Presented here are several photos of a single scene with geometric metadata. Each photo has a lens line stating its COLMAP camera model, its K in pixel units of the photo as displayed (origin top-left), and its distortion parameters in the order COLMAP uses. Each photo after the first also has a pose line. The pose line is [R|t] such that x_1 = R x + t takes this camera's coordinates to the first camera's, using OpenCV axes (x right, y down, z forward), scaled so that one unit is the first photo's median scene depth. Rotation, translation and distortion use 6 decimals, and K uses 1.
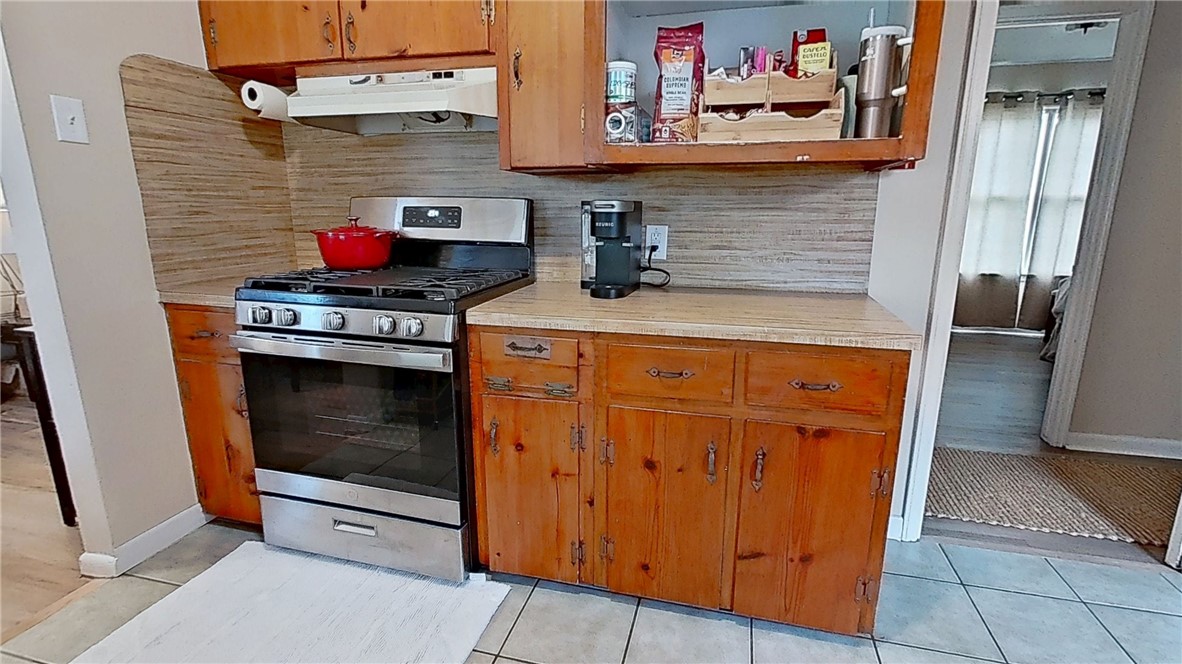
lens RADIAL K [[569.3, 0, 586.5], [0, 569.3, 333.7], [0, 0, 1]] dist [-0.001781, 0.000219]
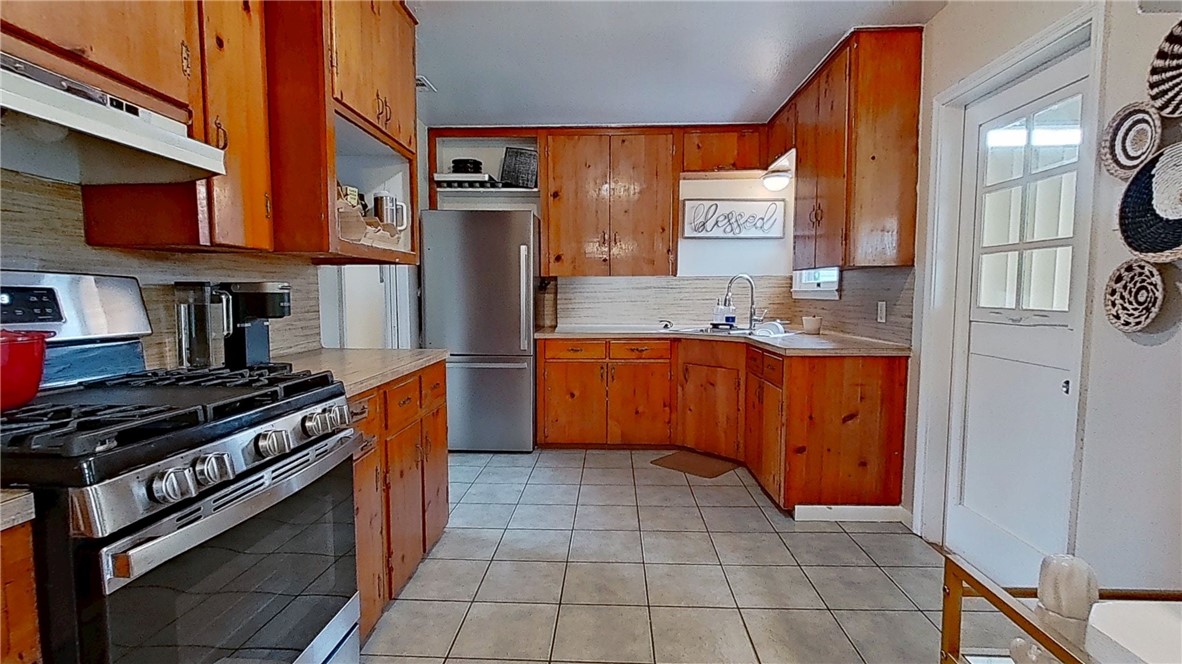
lens RADIAL K [[569.3, 0, 591.1], [0, 569.3, 332.3], [0, 0, 1]] dist [-0.001781, 0.000219]
pose [[-0.236240, -0.076344, 0.968691, -1.099305], [0.211643, 0.968932, 0.127978, -0.147719], [-0.948366, 0.235250, -0.212743, 0.661798]]
